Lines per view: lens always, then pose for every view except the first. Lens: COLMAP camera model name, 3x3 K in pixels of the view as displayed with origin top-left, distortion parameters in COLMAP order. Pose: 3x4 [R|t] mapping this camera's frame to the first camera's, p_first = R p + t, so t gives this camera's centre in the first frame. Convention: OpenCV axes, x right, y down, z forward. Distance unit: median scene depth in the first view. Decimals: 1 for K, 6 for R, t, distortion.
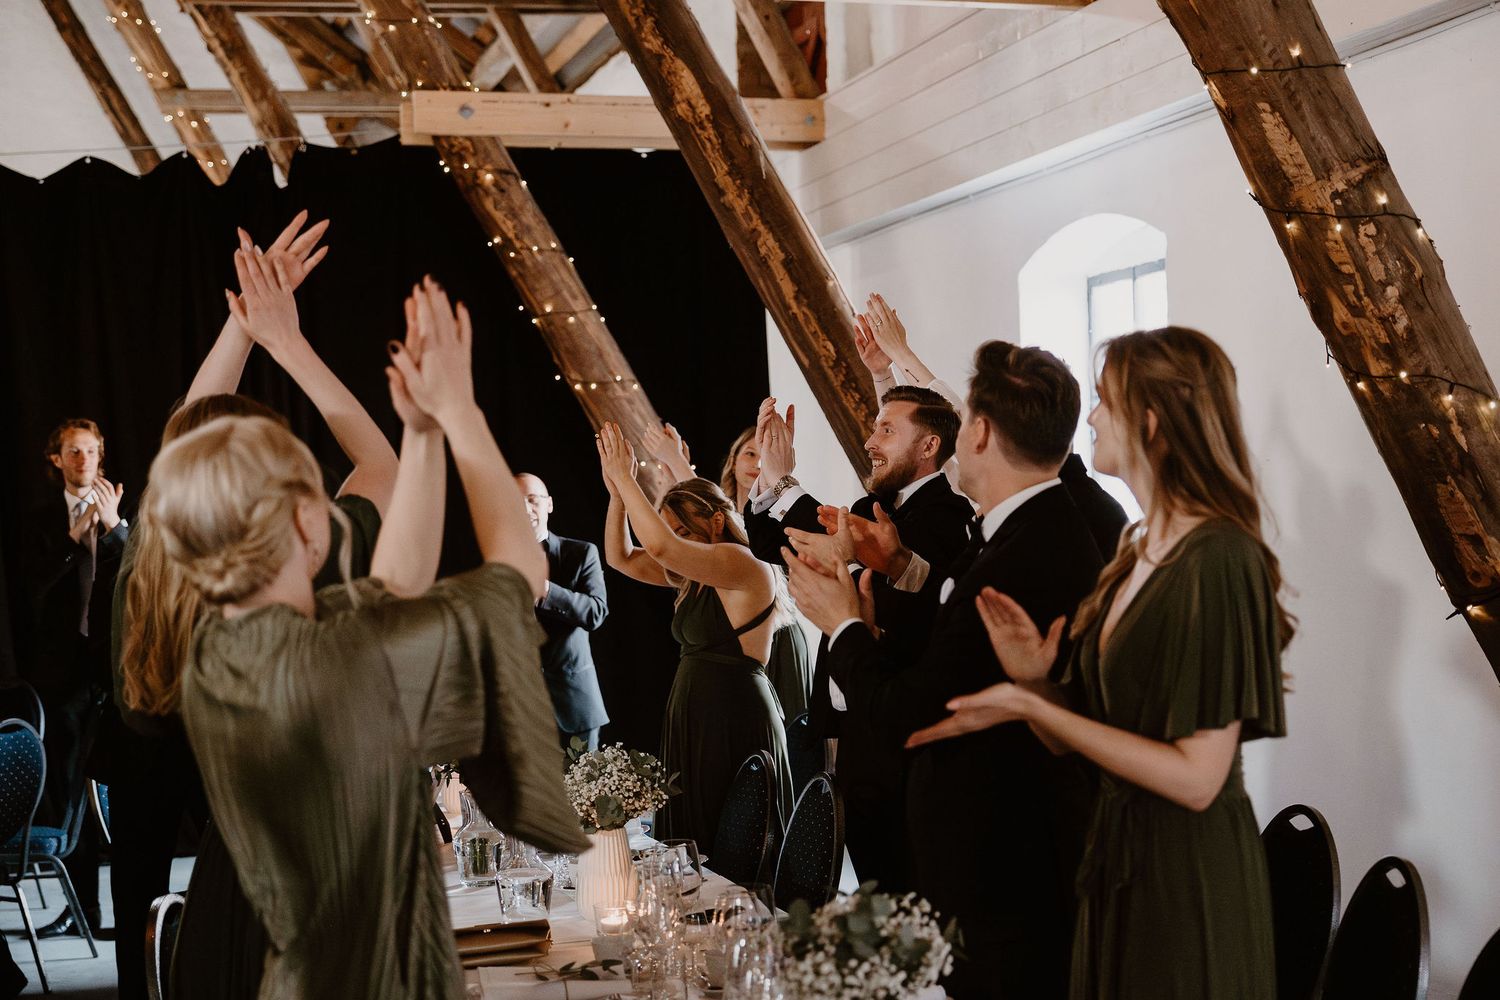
lens RADIAL K [[2112.7, 0, 750.1], [0, 2112.7, 494.0], [0, 0, 1]] dist [-0.083325, 0.000000]
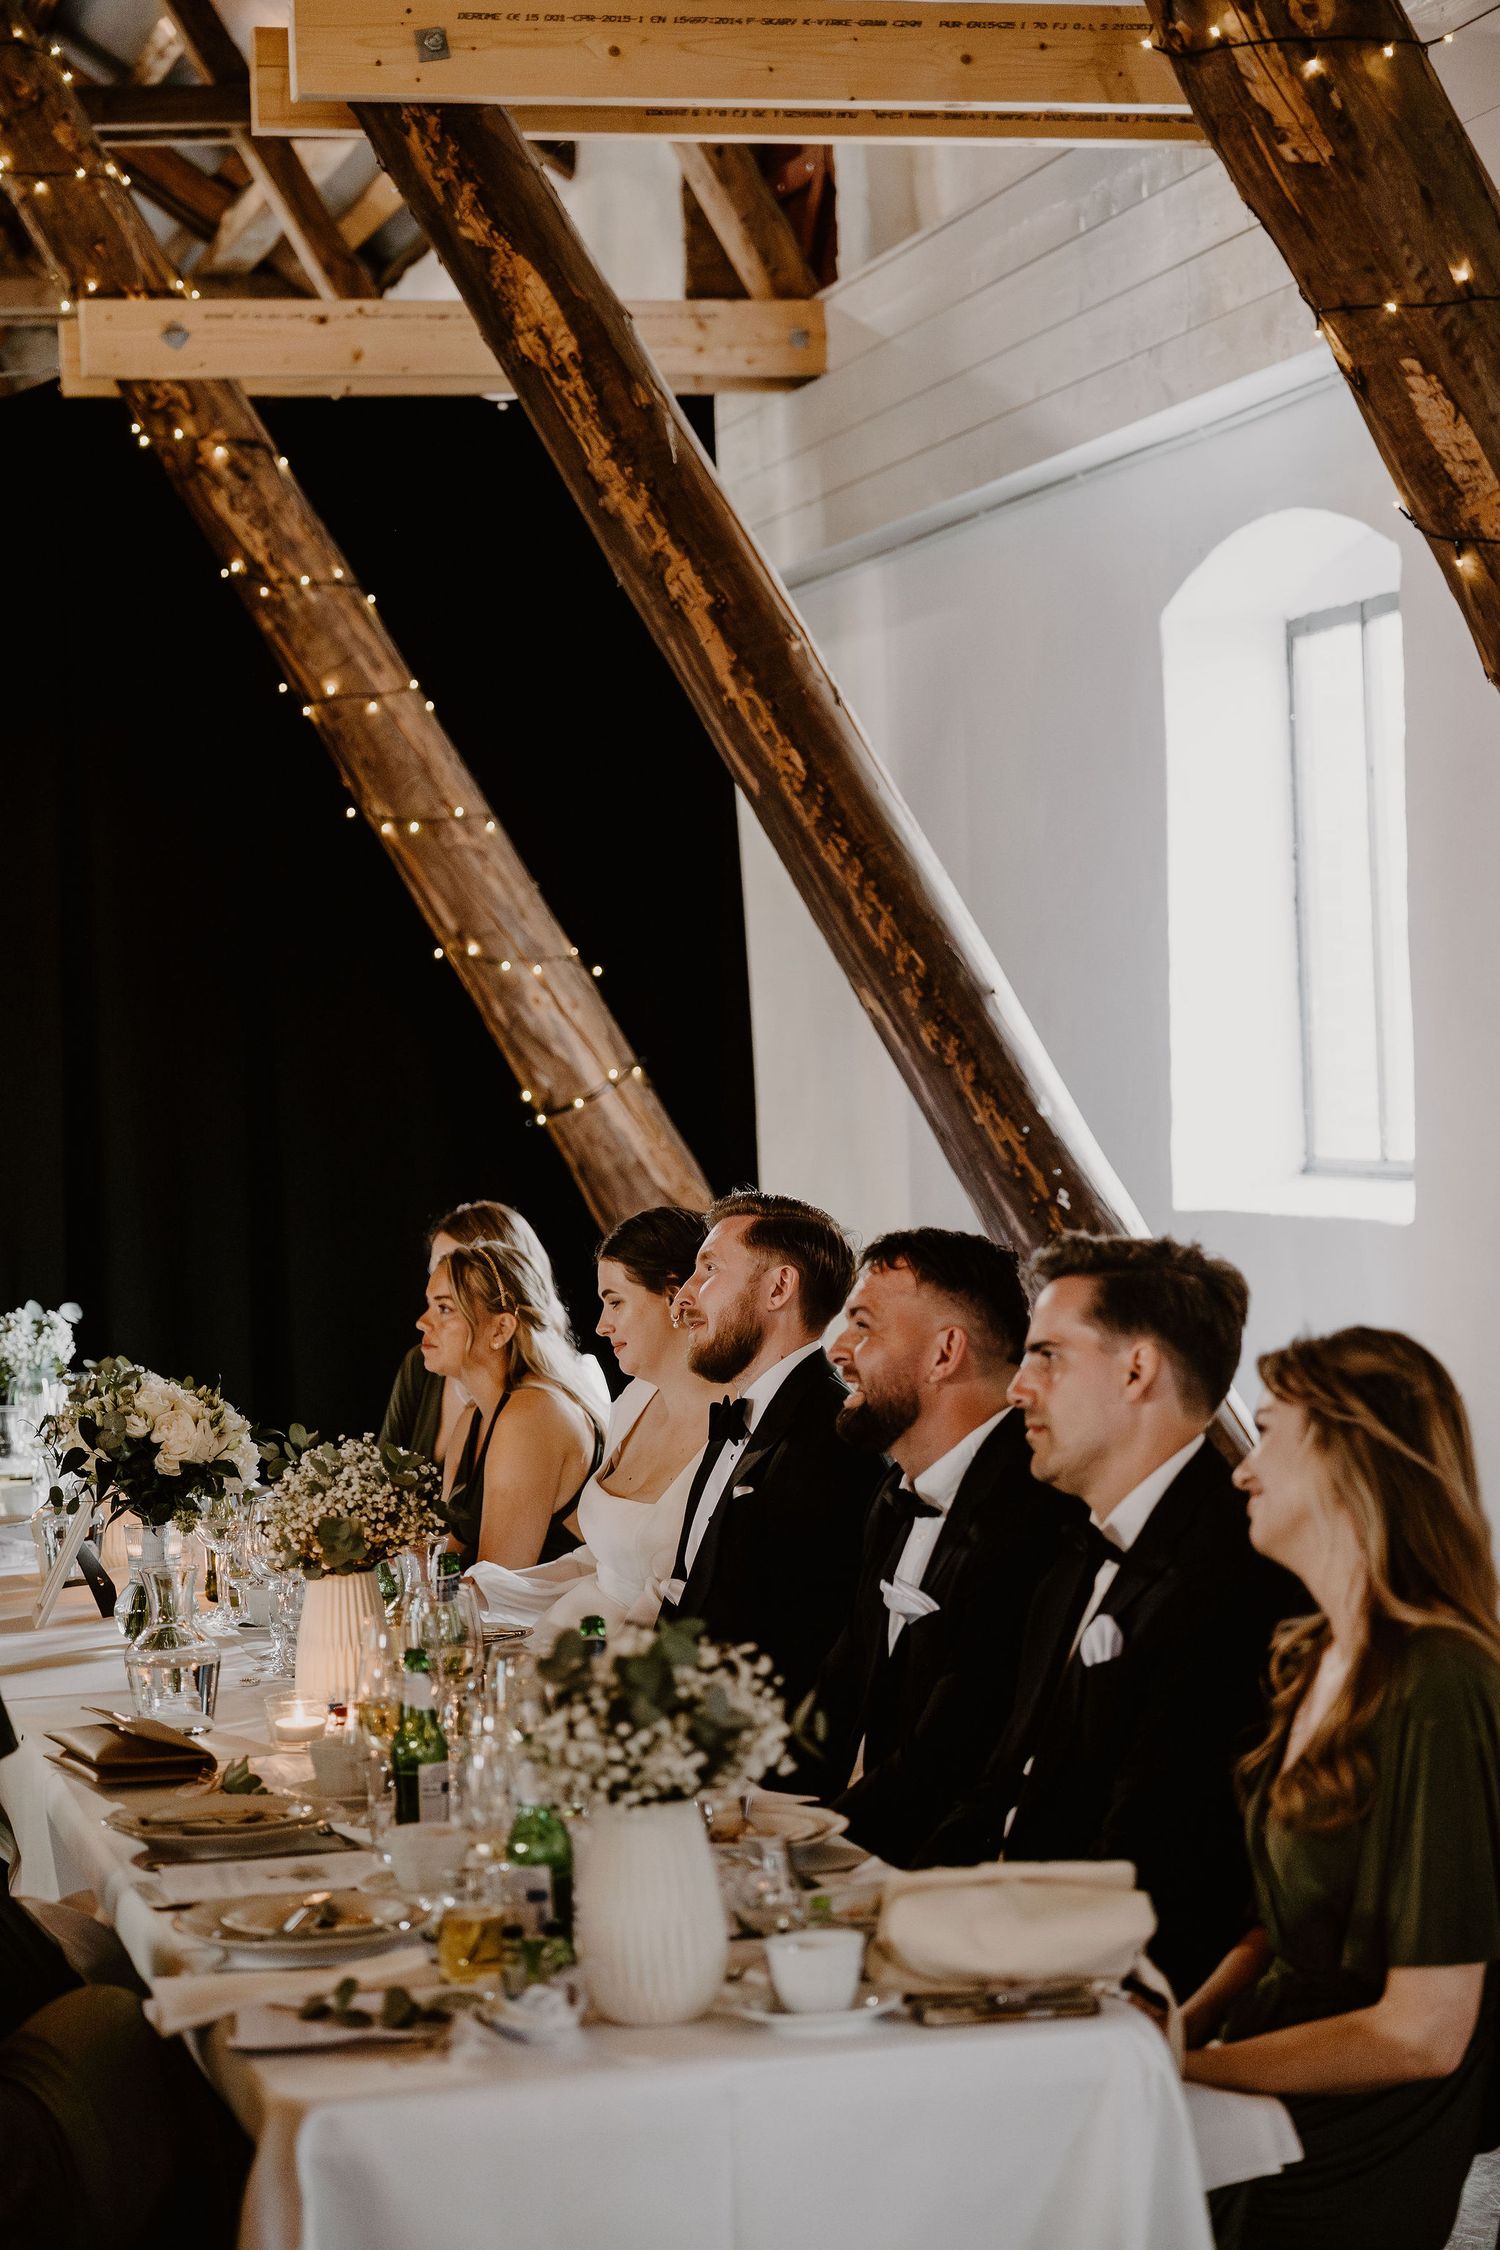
lens RADIAL K [[4513.8, 0, 750.5], [0, 4513.8, 1130.8], [0, 0, 1]] dist [-0.054509, 0.000000]
pose [[0.998734, -0.009922, -0.049319, 0.080095], [0.011229, 0.999591, 0.026285, -0.001384], [0.049038, -0.026805, 0.998437, -0.203789]]
